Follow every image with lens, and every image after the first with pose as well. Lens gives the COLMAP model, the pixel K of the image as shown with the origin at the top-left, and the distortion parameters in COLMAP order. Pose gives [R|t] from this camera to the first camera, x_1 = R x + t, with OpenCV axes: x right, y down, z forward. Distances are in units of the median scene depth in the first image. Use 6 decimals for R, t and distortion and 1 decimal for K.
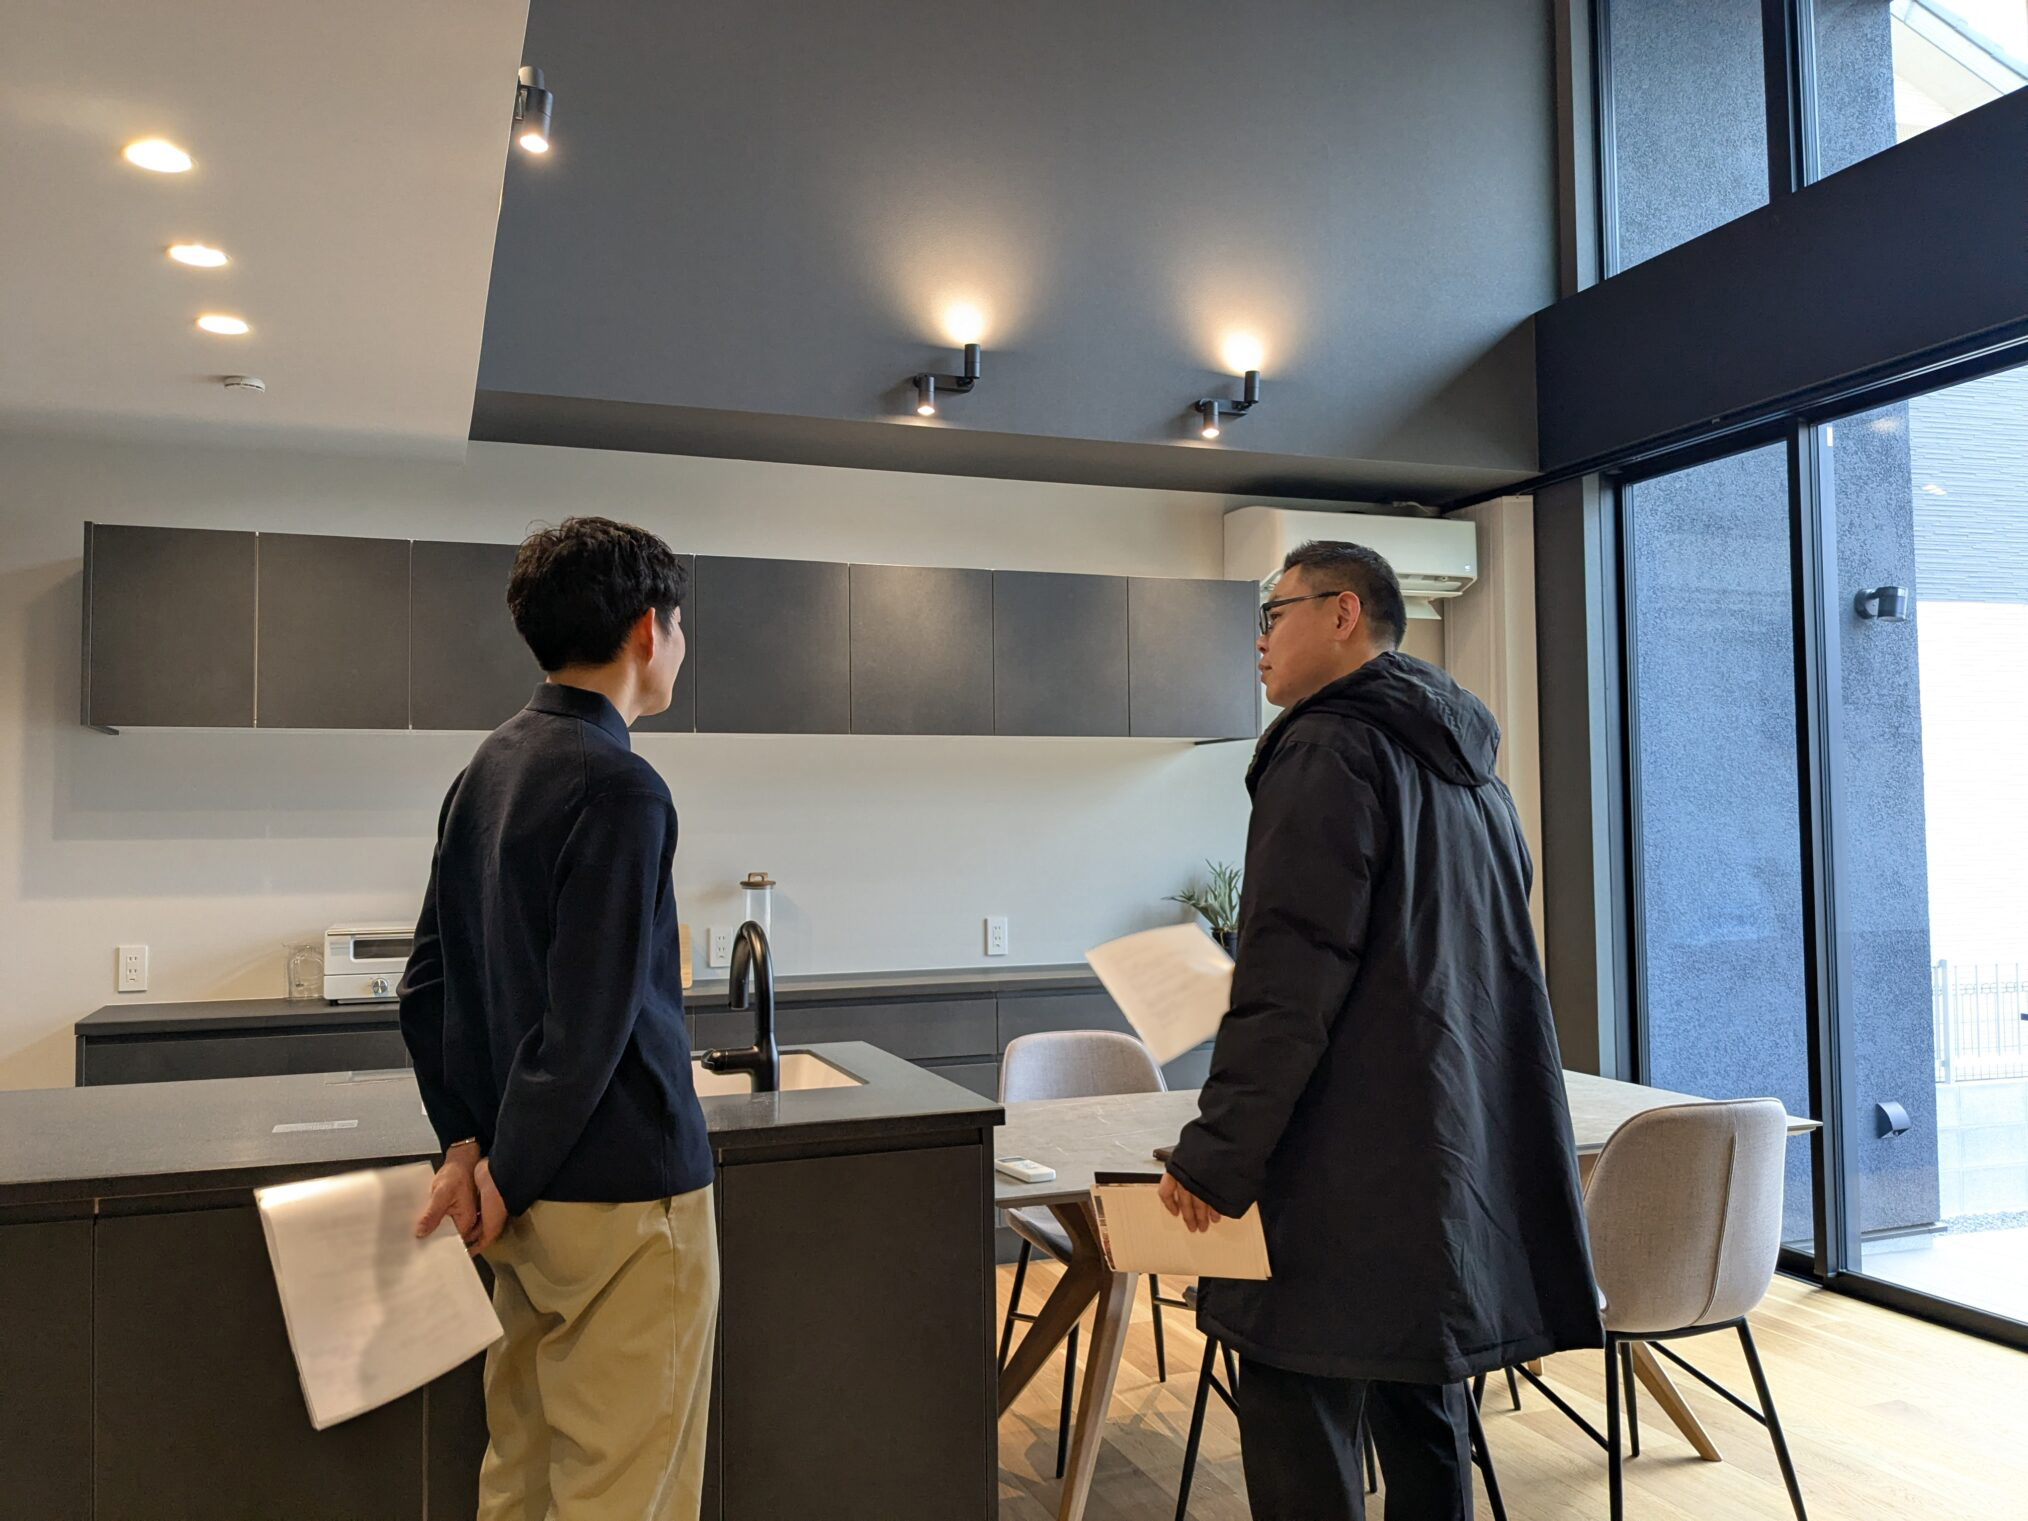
lens RADIAL K [[1616.6, 0, 1014.0], [0, 1616.6, 760.5], [0, 0, 1]] dist [0.064485, -0.003350]
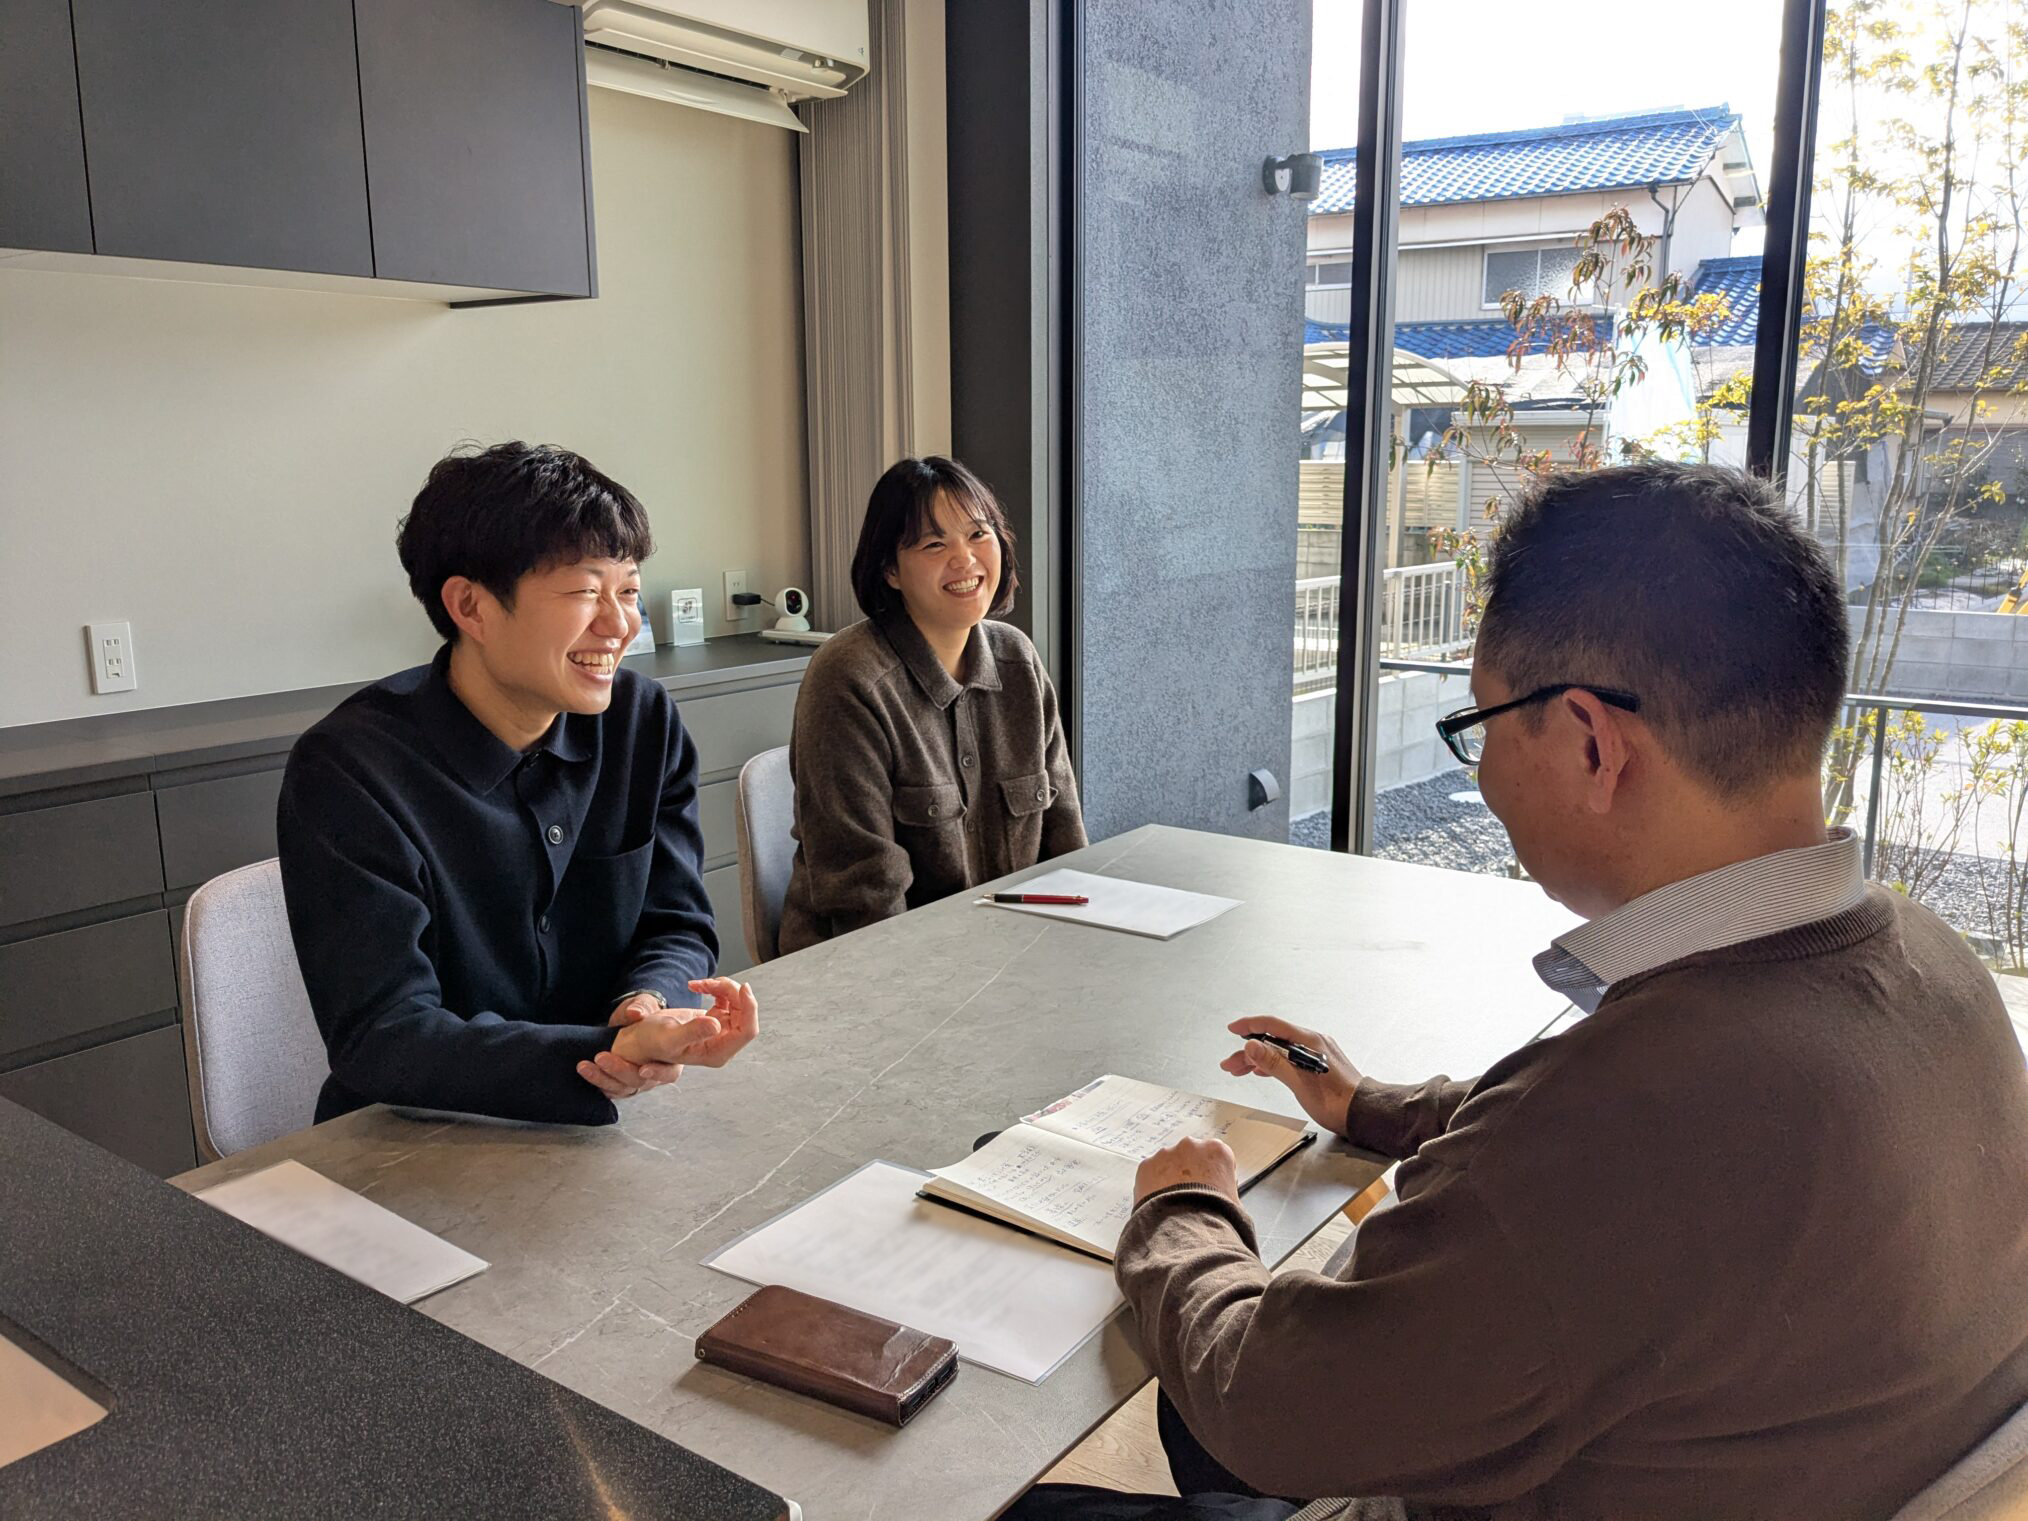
lens RADIAL K [[1616.6, 0, 1014.0], [0, 1616.6, 760.5], [0, 0, 1]] dist [0.064485, -0.003350]
pose [[0.837279, -0.095671, 0.538341, -0.052029], [-0.028619, 0.975555, 0.217882, 0.015610], [-0.546027, -0.197835, 0.814074, 0.369887]]
